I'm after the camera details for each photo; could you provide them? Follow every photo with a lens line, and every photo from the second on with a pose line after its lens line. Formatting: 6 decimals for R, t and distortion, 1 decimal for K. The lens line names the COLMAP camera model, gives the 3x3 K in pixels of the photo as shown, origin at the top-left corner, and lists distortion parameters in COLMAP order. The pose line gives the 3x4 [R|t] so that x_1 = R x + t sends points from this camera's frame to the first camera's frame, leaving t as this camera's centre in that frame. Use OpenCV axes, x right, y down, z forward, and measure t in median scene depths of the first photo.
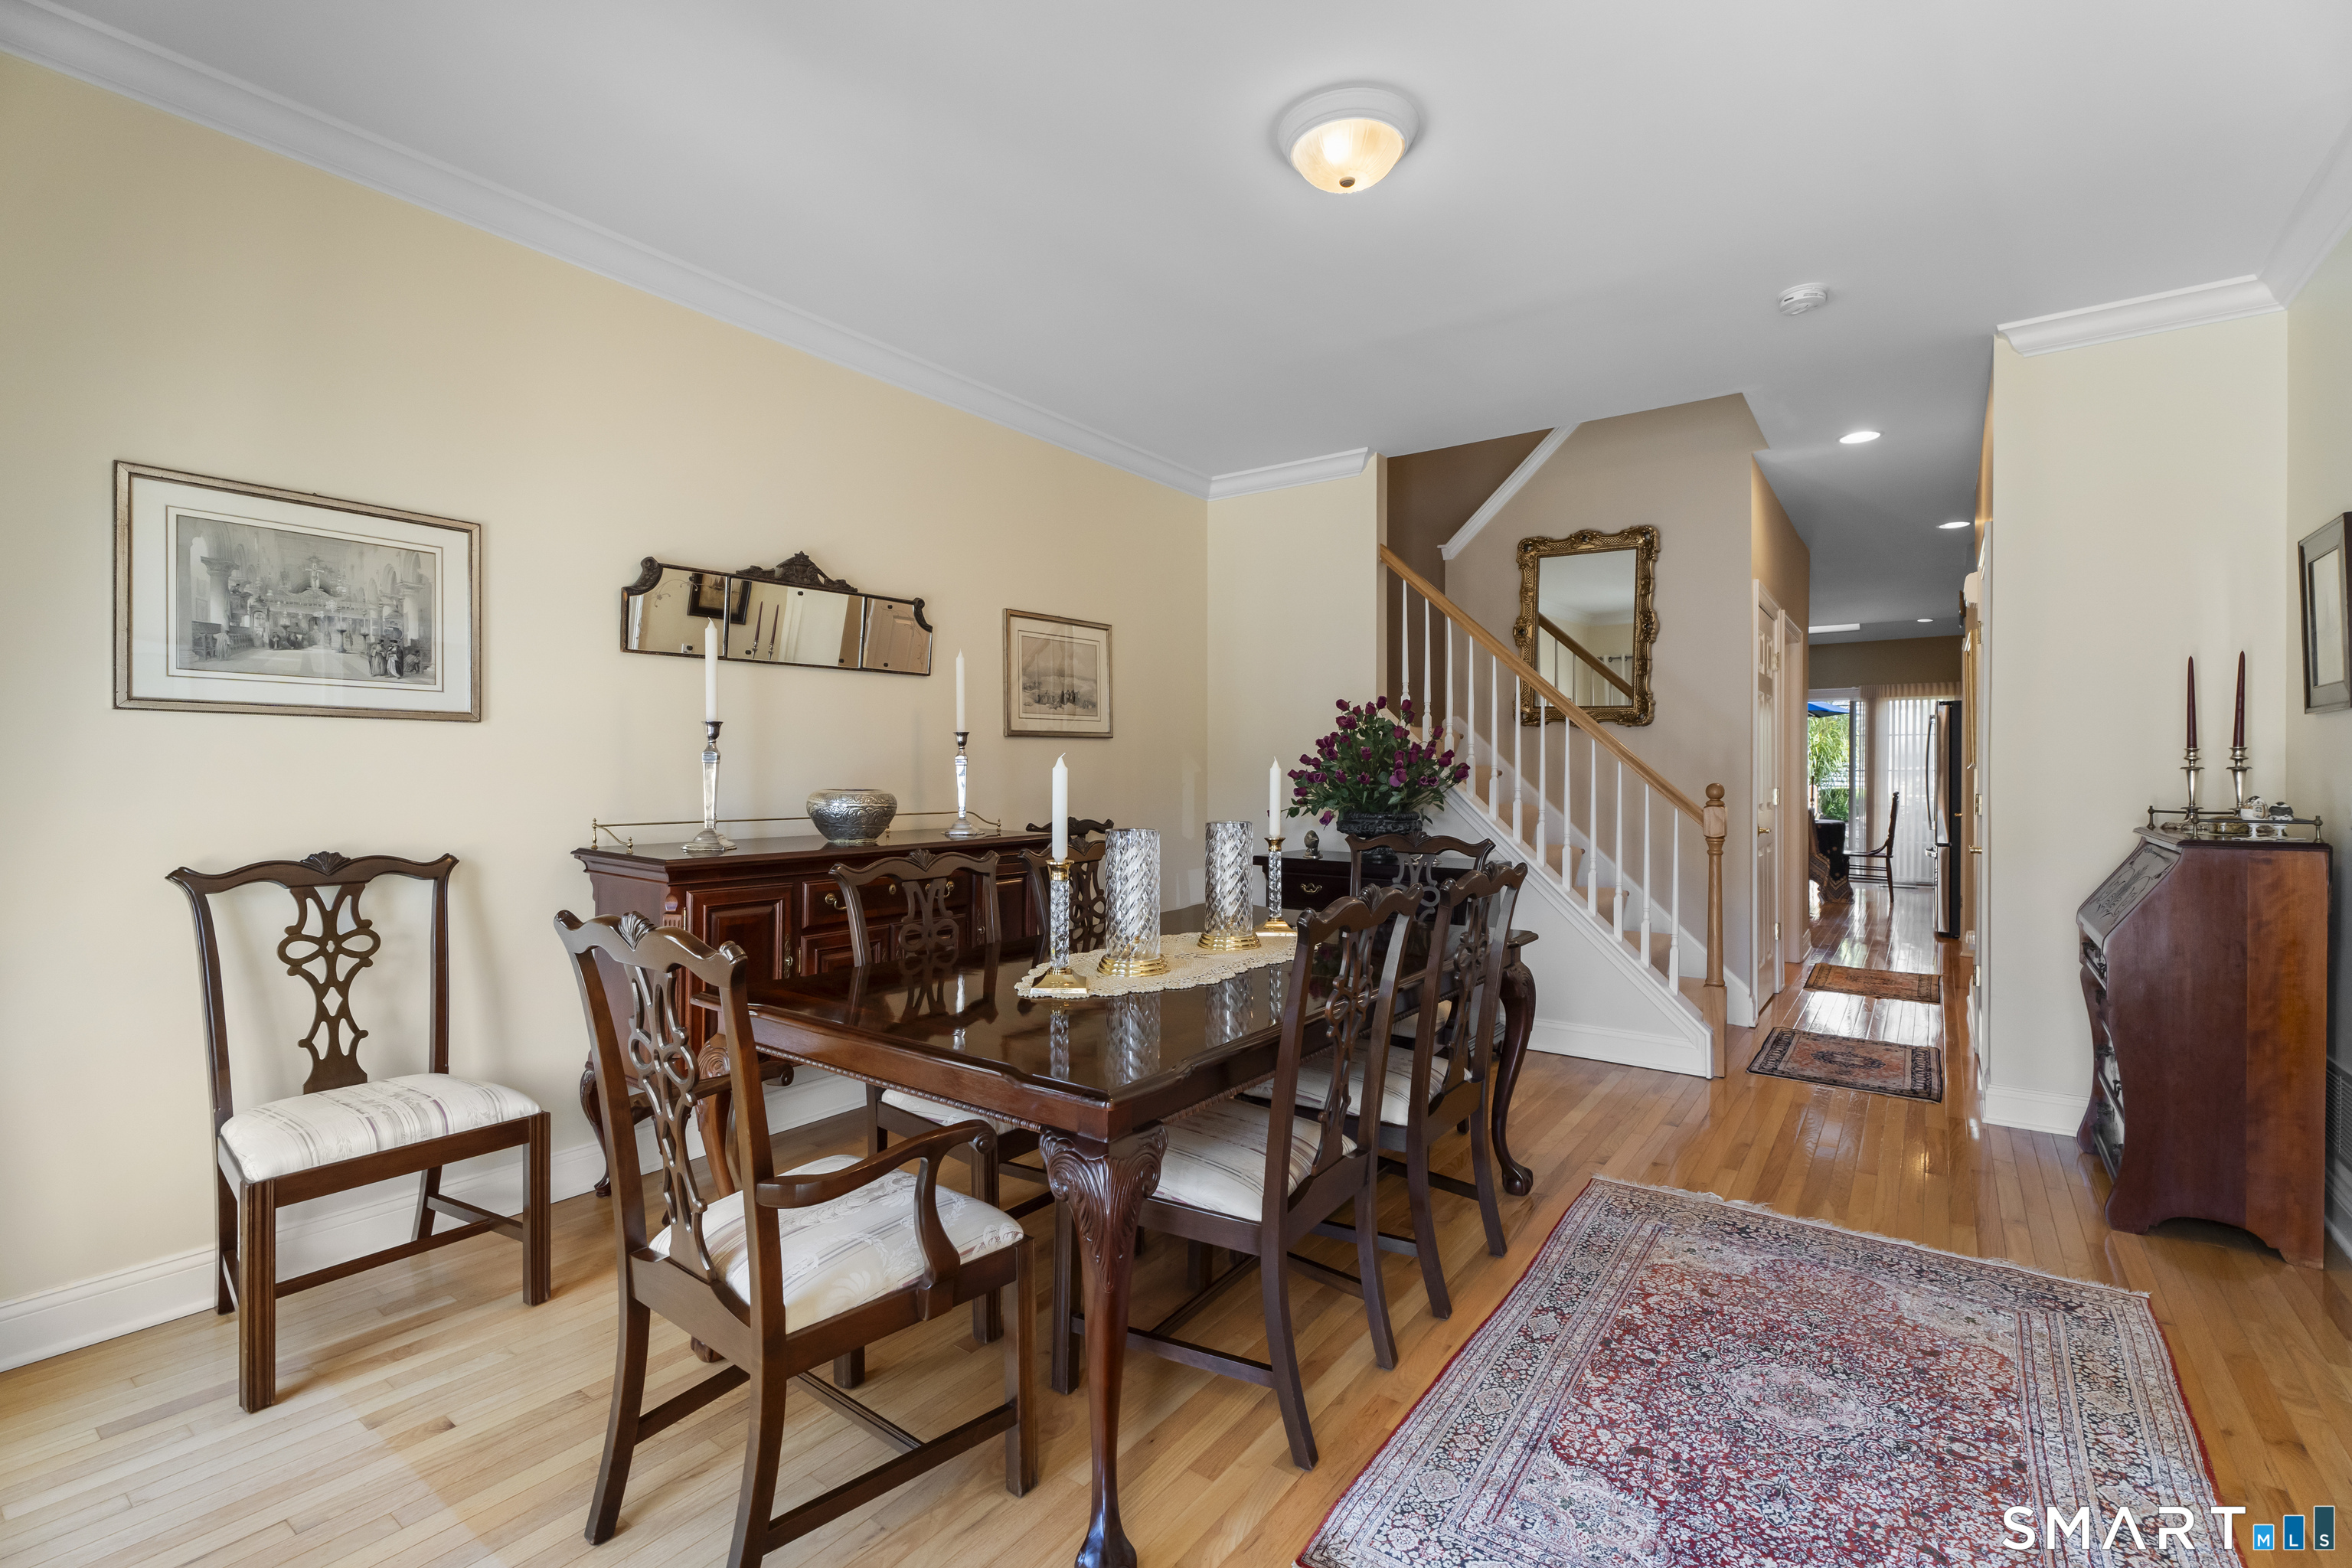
lens RADIAL K [[1045.7, 0, 1135.0], [0, 1045.7, 805.5], [0, 0, 1]] dist [-0.001848, -0.002353]
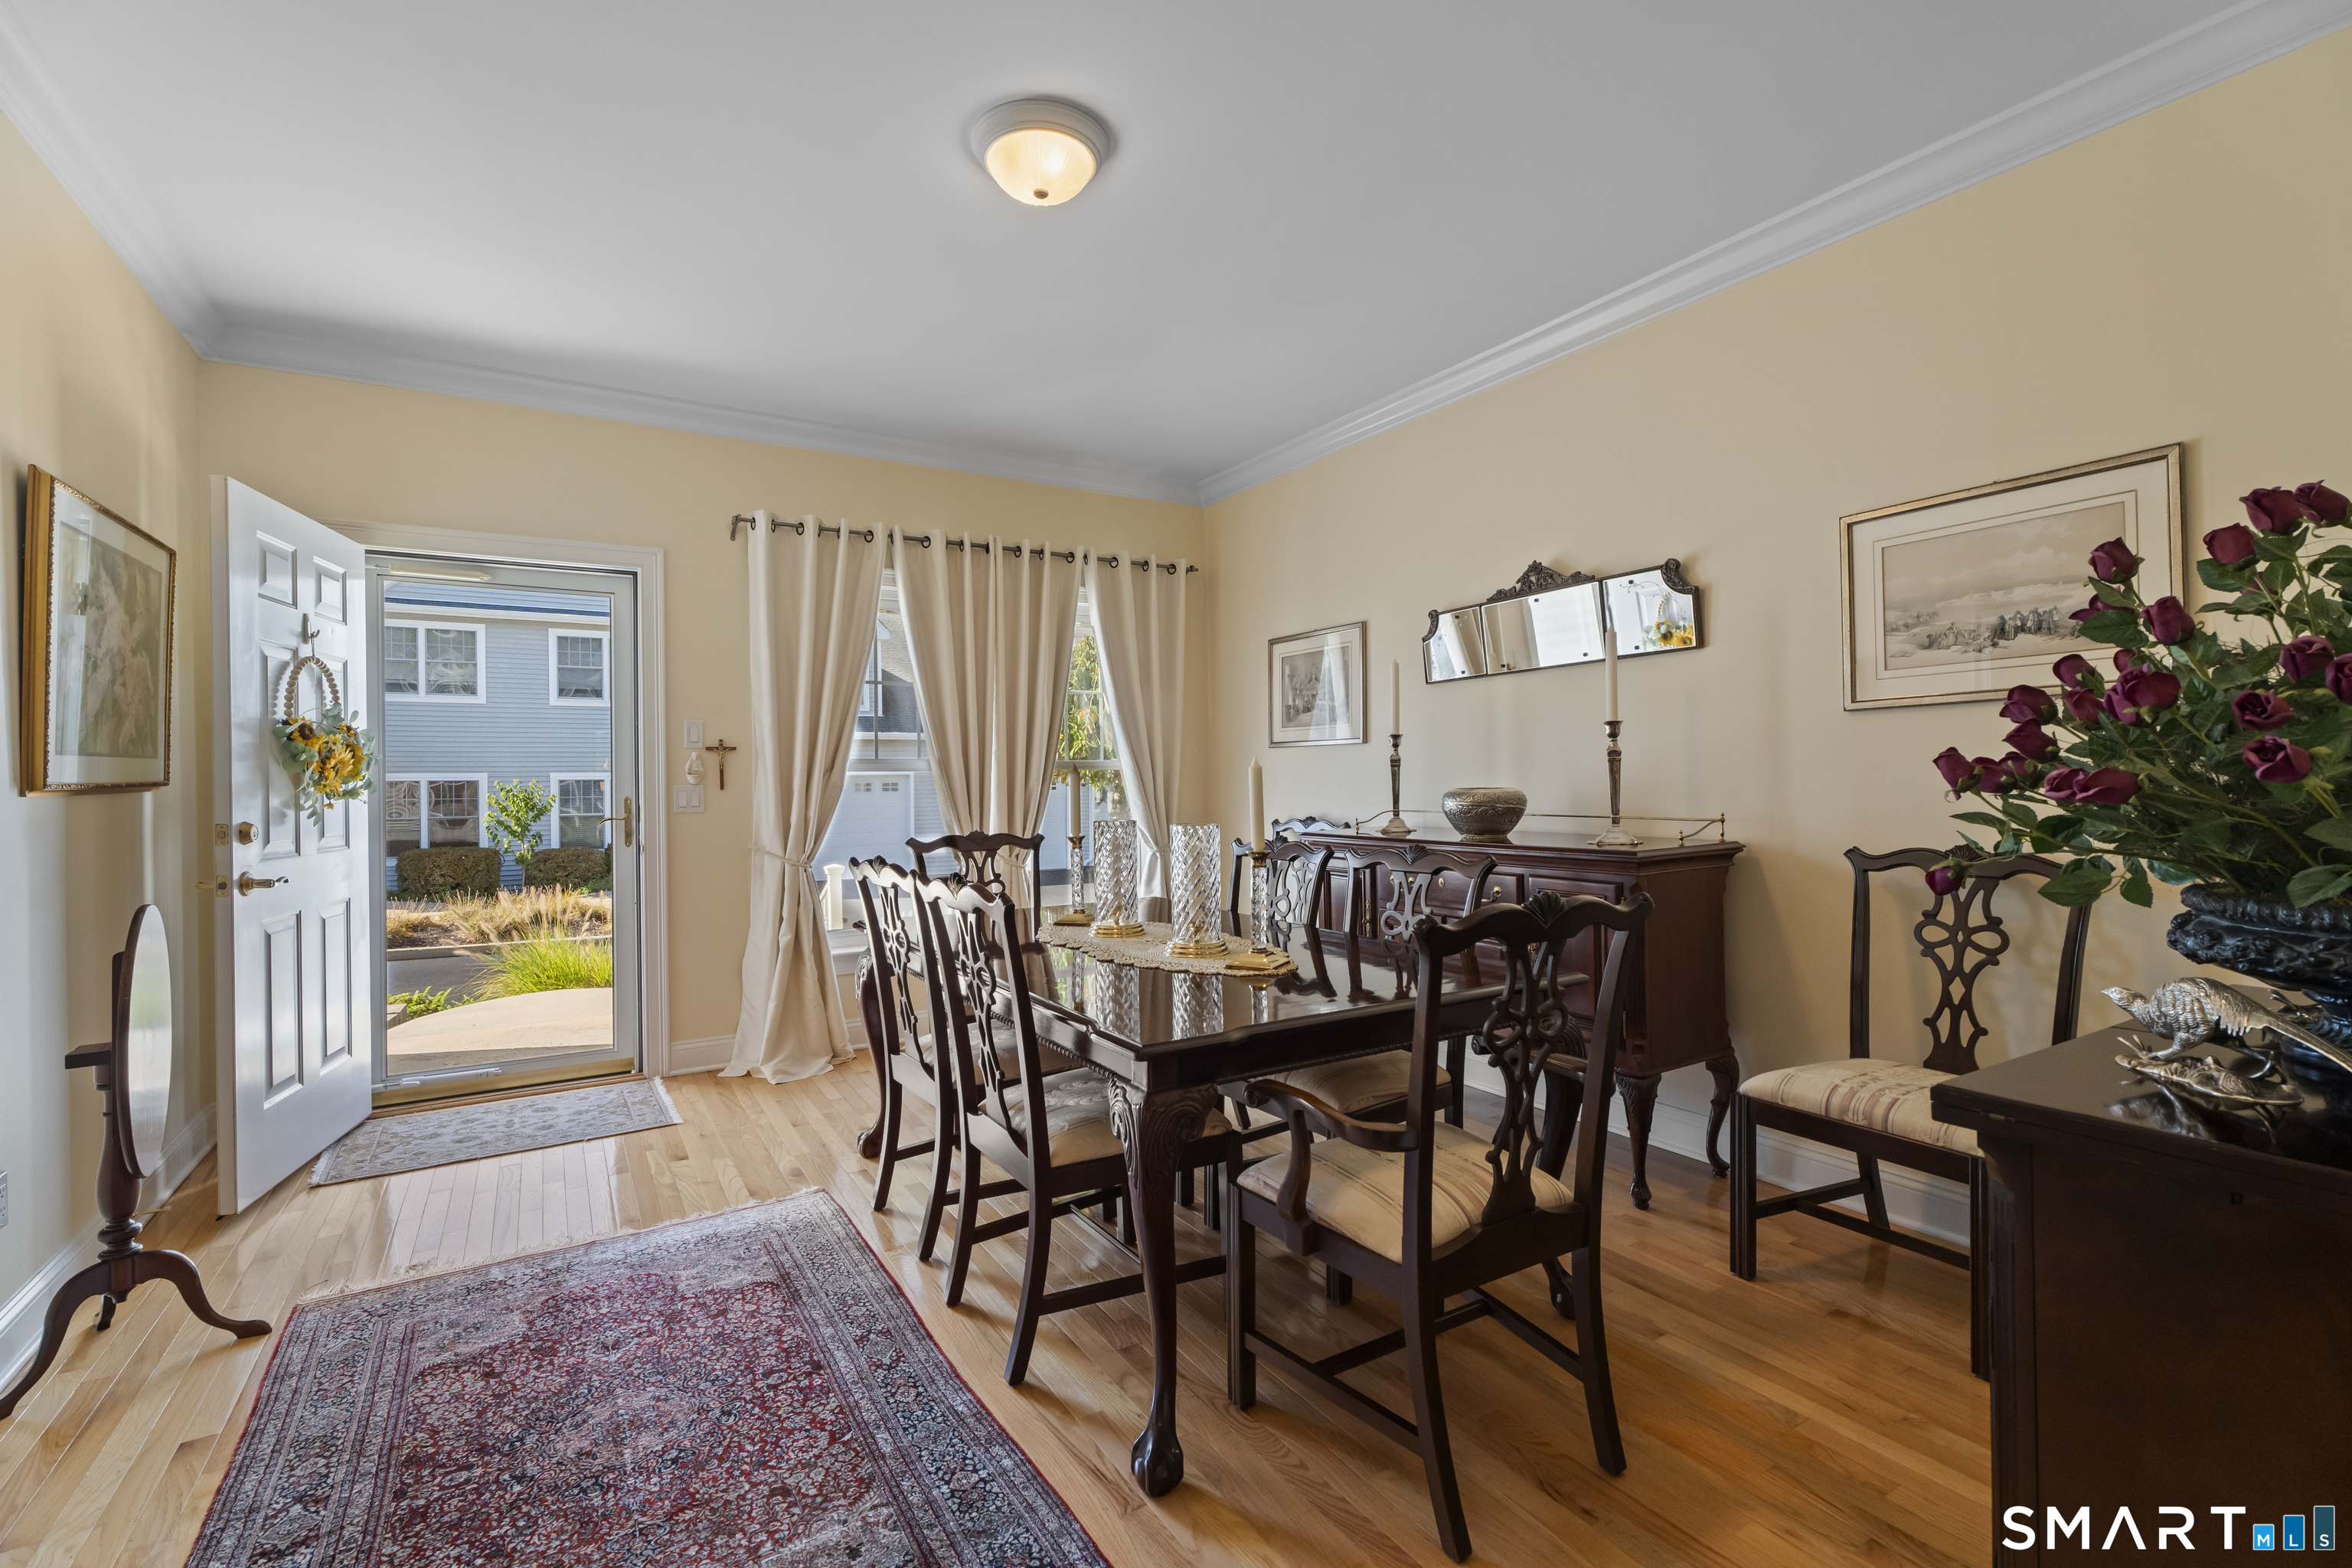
lens RADIAL K [[1045.7, 0, 1194.8], [0, 1045.7, 774.1], [0, 0, 1]] dist [-0.001848, -0.002353]
pose [[-0.353566, -0.004428, -0.935399, 0.937302], [-0.022714, 0.999735, 0.003853, -0.029804], [0.935134, 0.022609, -0.353573, 1.262189]]
